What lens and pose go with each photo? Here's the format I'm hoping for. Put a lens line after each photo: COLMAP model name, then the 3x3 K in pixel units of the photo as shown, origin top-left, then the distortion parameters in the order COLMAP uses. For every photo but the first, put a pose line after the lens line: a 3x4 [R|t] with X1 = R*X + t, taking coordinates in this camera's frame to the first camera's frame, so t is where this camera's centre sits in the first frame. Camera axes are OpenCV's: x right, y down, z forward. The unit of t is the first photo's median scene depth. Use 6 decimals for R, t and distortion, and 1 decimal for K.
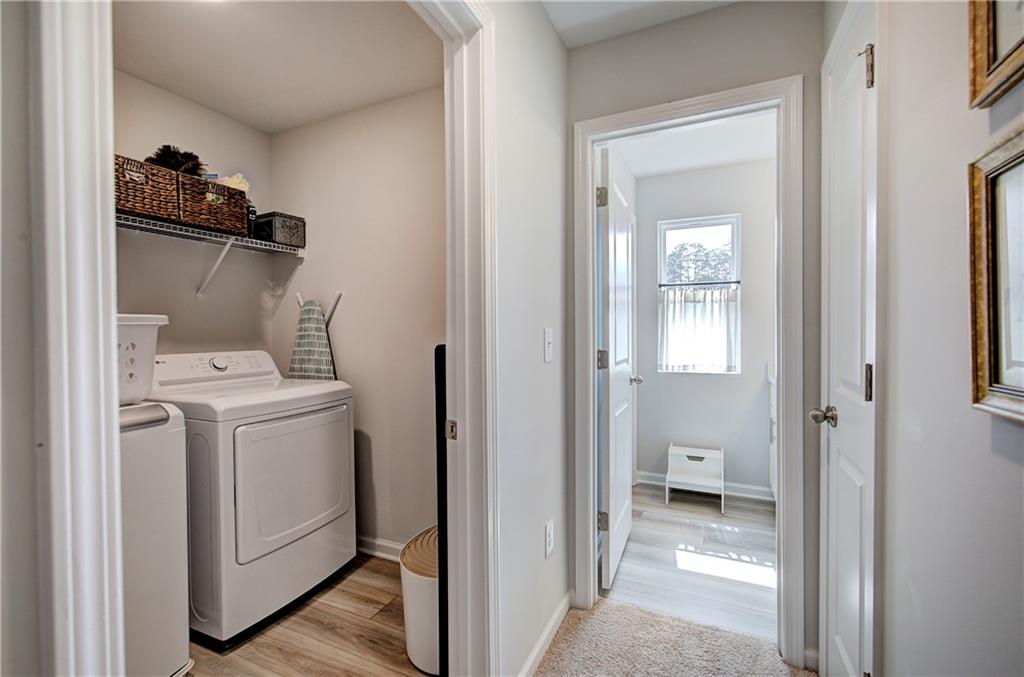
lens RADIAL K [[435.4, 0, 516.6], [0, 435.4, 335.6], [0, 0, 1]] dist [-0.002919, -0.000115]
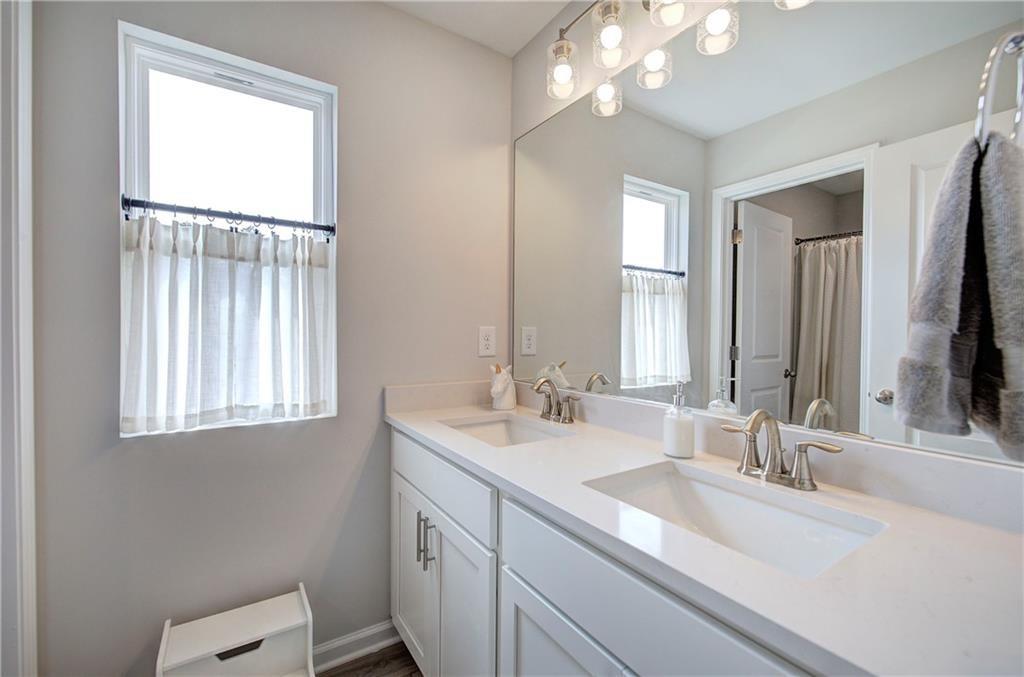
lens RADIAL K [[435.4, 0, 519.2], [0, 435.4, 343.6], [0, 0, 1]] dist [-0.002919, -0.000115]
pose [[0.541828, -0.004732, 0.840476, 0.209895], [0.006201, 0.999979, 0.001633, 0.006016], [-0.840466, 0.004328, 0.541846, 0.548795]]
